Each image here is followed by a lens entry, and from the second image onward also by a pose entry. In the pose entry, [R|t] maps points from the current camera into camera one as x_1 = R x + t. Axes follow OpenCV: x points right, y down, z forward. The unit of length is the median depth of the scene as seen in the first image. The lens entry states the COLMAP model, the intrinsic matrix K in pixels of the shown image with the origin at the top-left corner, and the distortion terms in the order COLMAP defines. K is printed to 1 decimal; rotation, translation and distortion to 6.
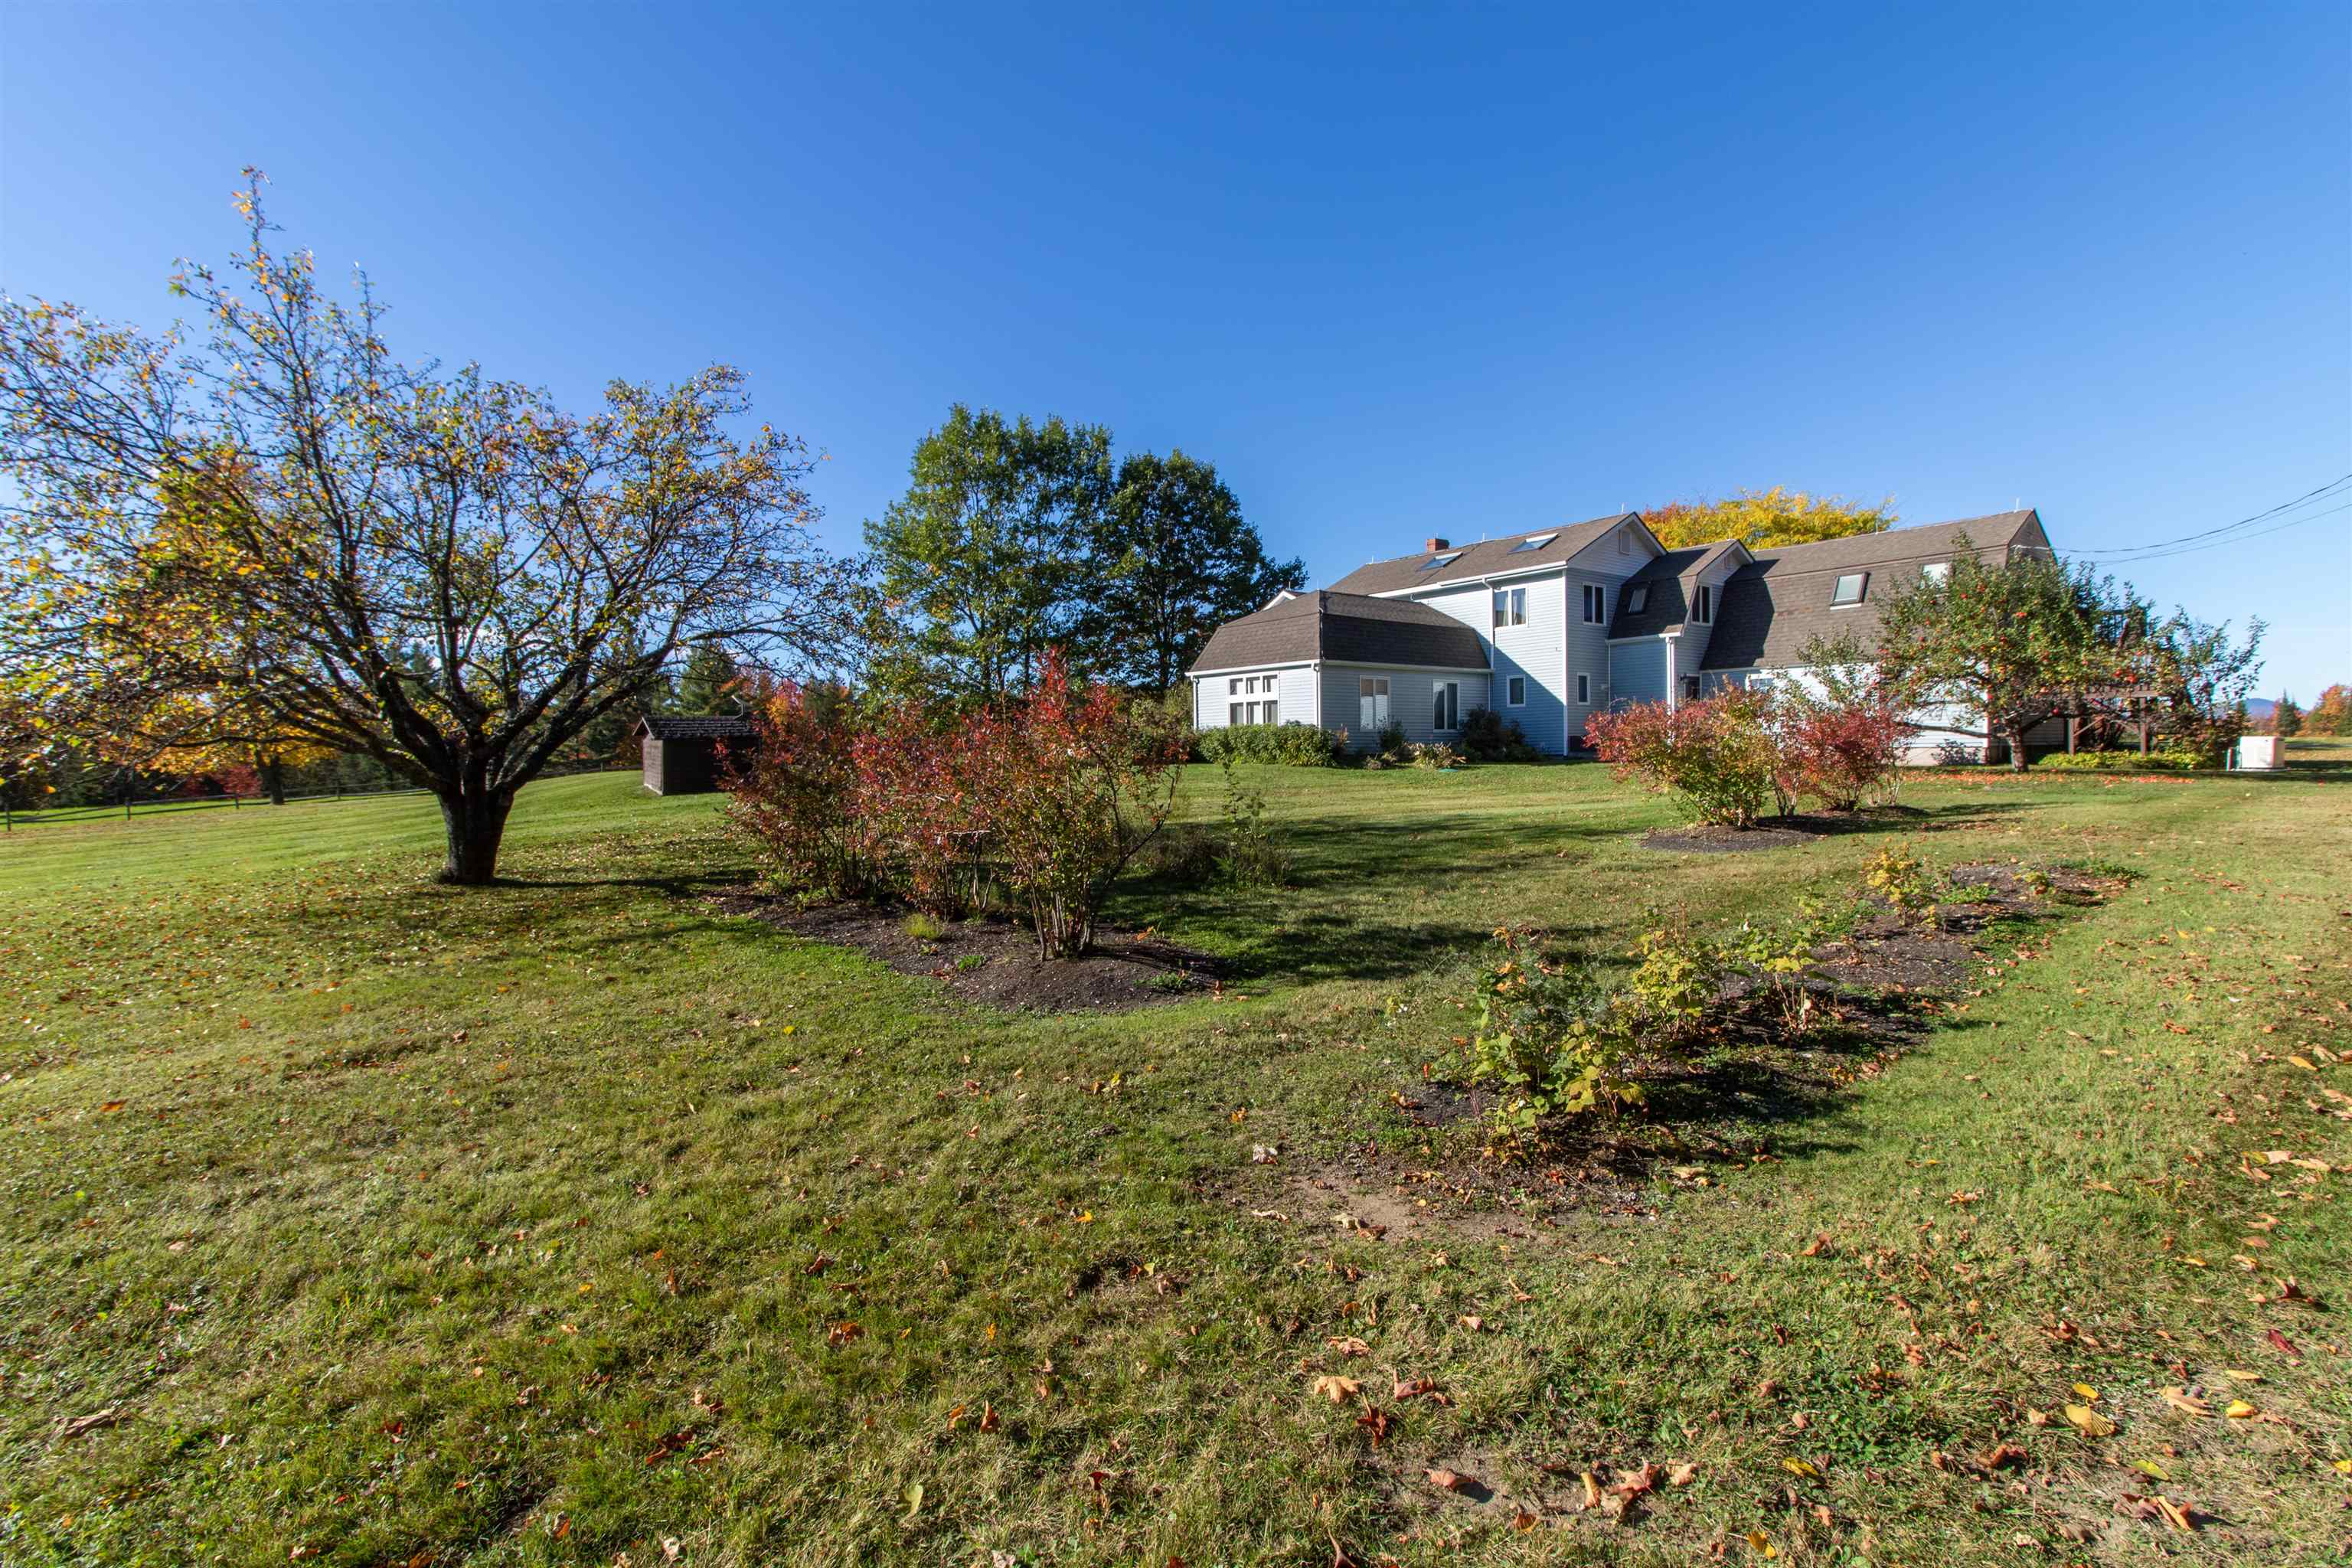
lens RADIAL K [[1354.7, 0, 1175.7], [0, 1354.7, 778.5], [0, 0, 1]] dist [-0.000319, 0.000136]
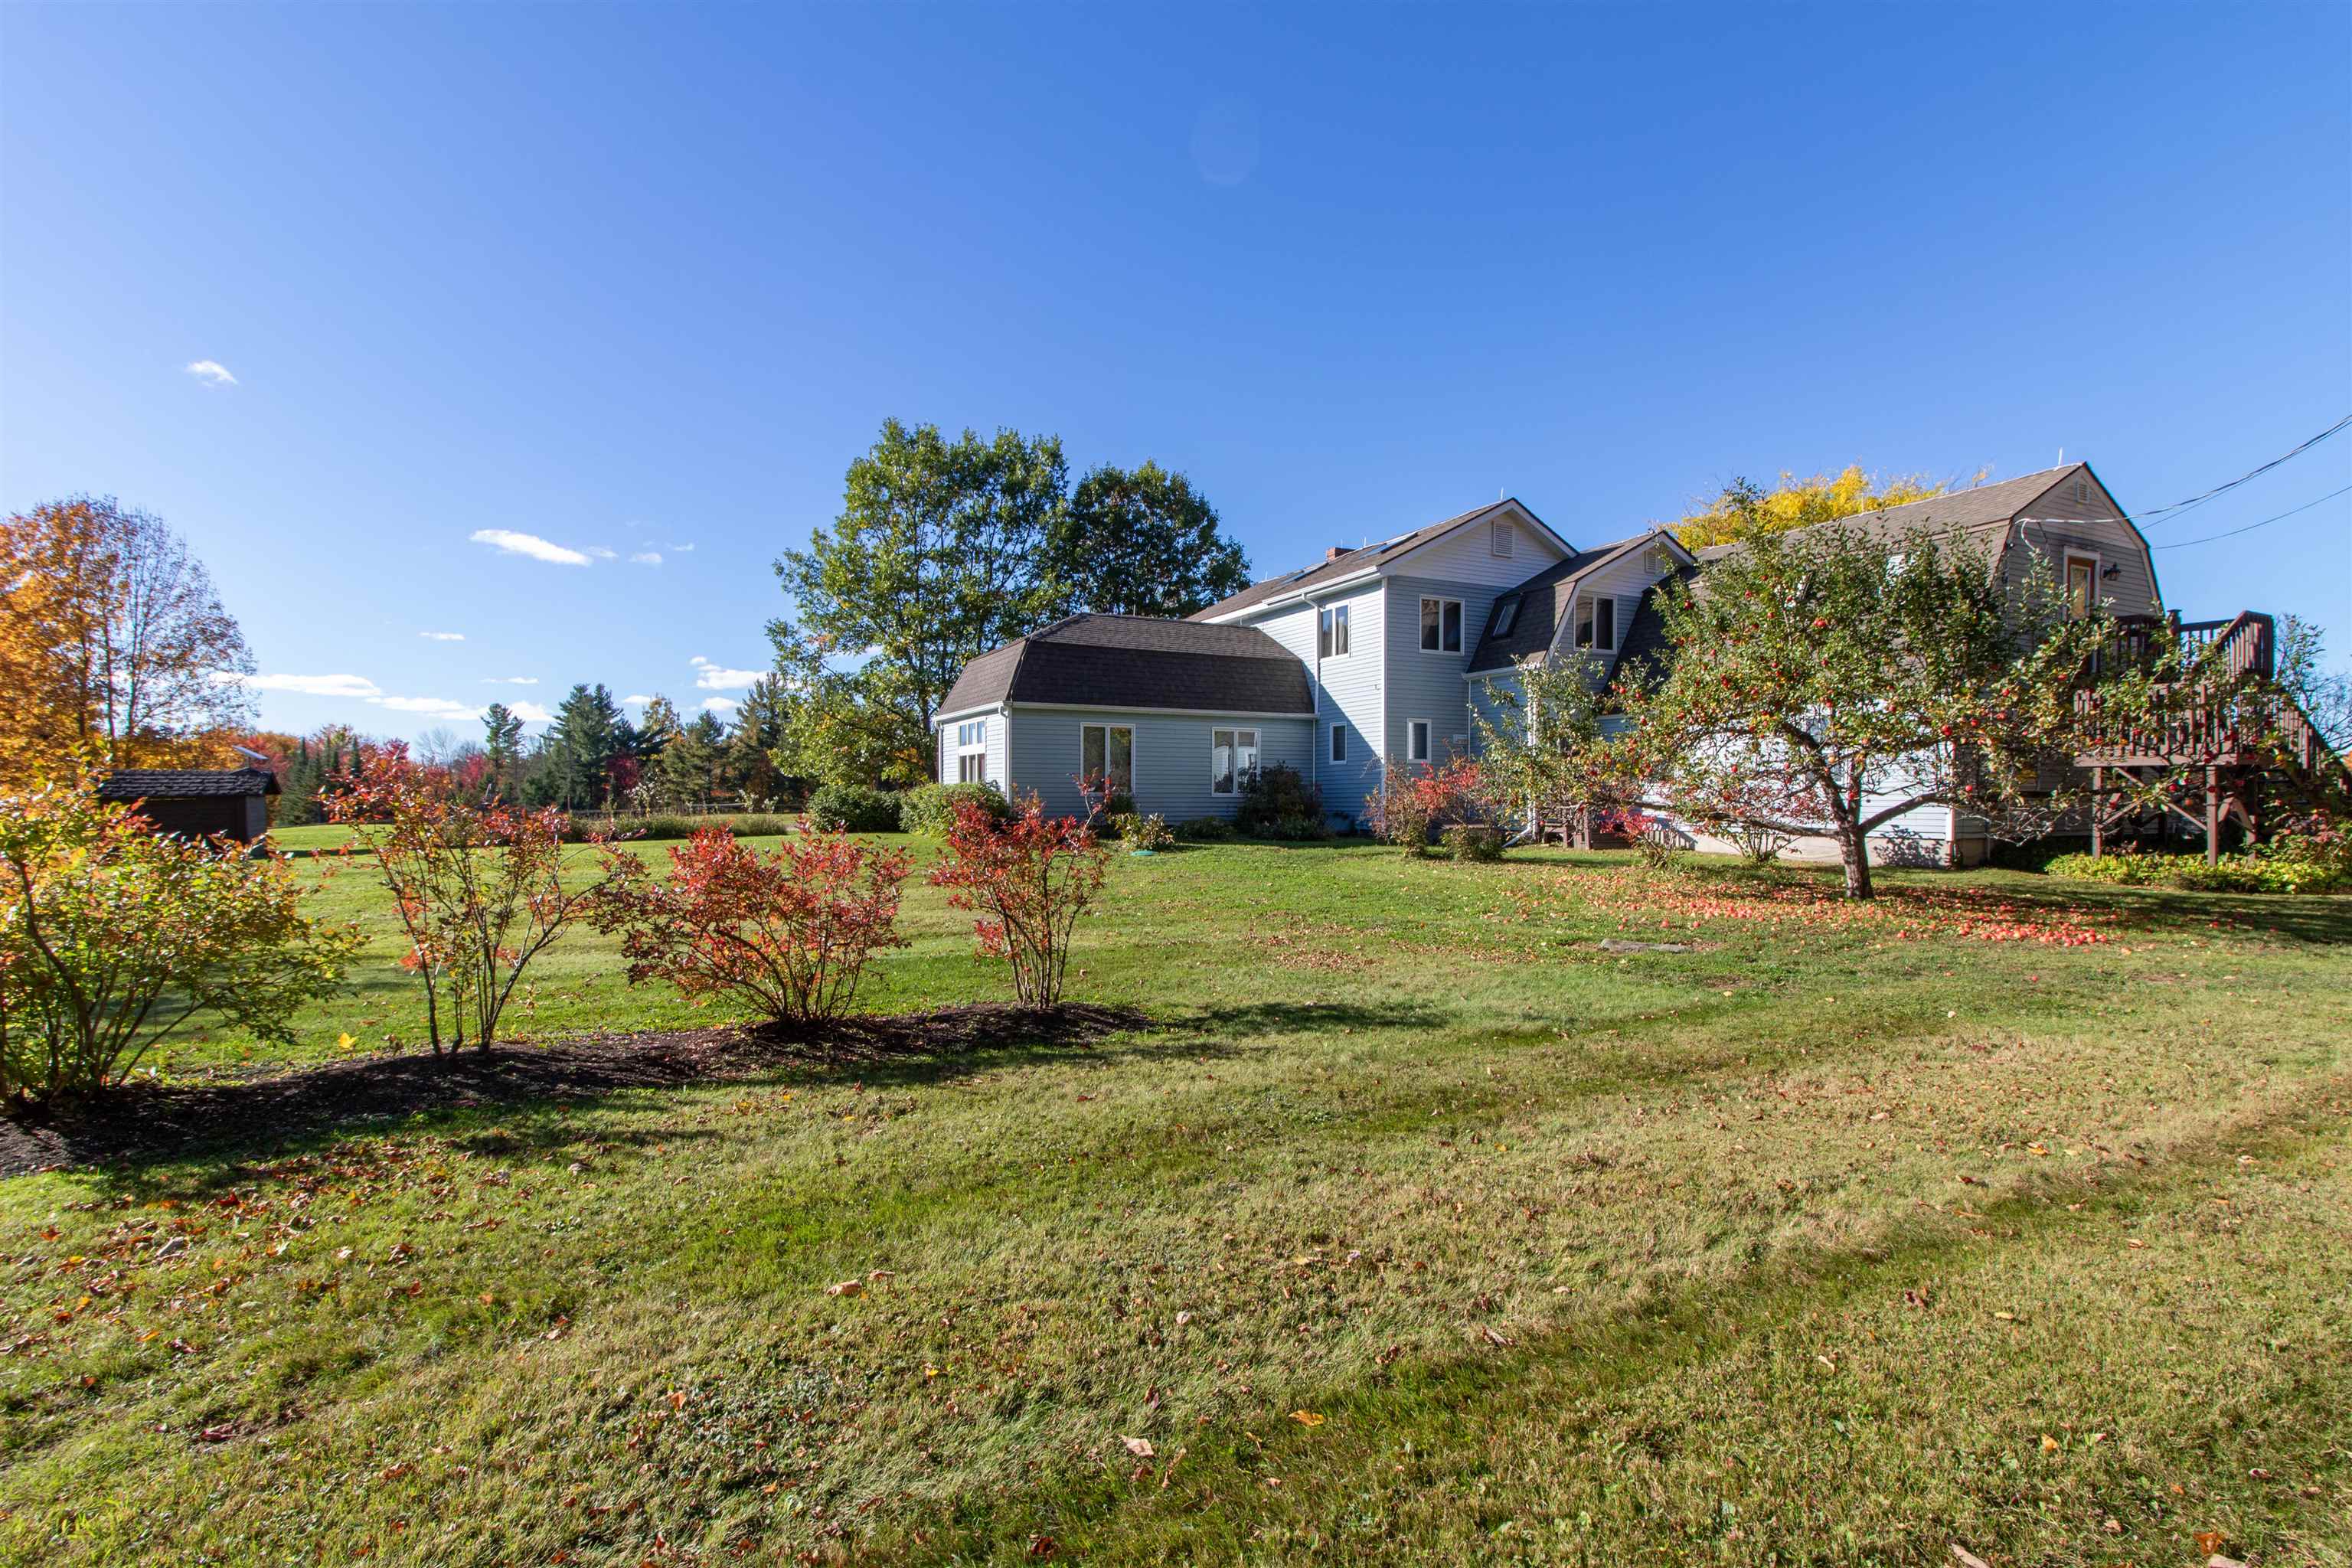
lens RADIAL K [[1354.7, 0, 1176.1], [0, 1354.7, 784.8], [0, 0, 1]] dist [-0.000319, 0.000136]
pose [[0.964216, 0.015425, -0.264670, 0.359572], [-0.023284, 0.999375, -0.026584, -0.020476], [0.264094, 0.031796, 0.963973, 0.262794]]
